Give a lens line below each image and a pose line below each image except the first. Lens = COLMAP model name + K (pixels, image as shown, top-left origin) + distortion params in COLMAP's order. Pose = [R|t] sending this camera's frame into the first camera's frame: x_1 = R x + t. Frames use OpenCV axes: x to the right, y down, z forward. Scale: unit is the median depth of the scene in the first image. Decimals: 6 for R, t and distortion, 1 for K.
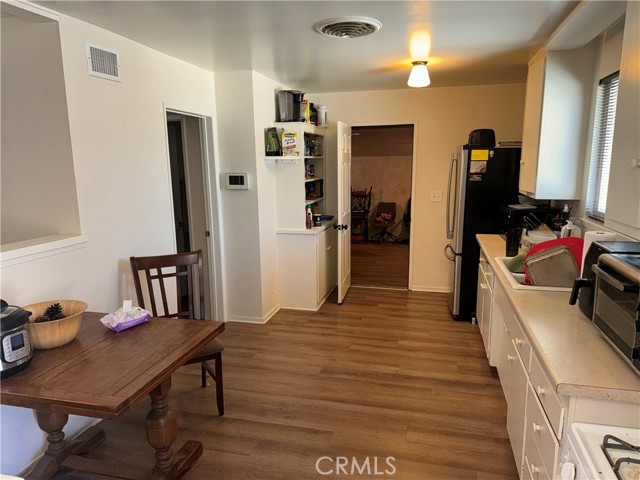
lens RADIAL K [[451.8, 0, 319.7], [0, 451.8, 241.4], [0, 0, 1]] dist [0.004509, -0.001312]
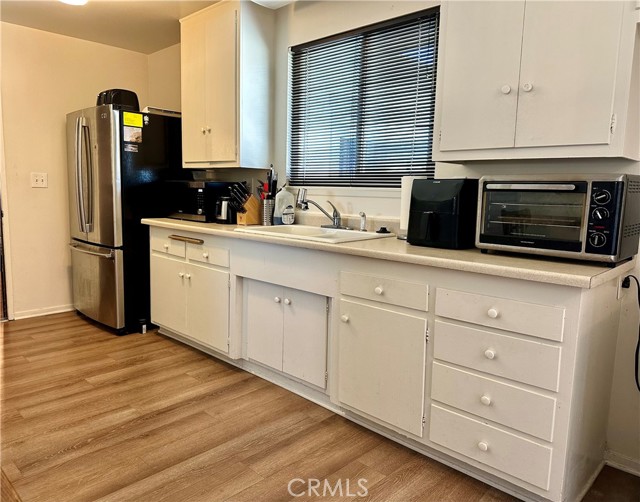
lens RADIAL K [[471.6, 0, 318.8], [0, 471.6, 249.6], [0, 0, 1]] dist [0.013964, -0.001731]
pose [[0.501233, -0.099697, 0.859550, -0.241120], [0.124805, 0.991283, 0.042198, 0.045465], [-0.856265, 0.086125, 0.509307, 0.343576]]
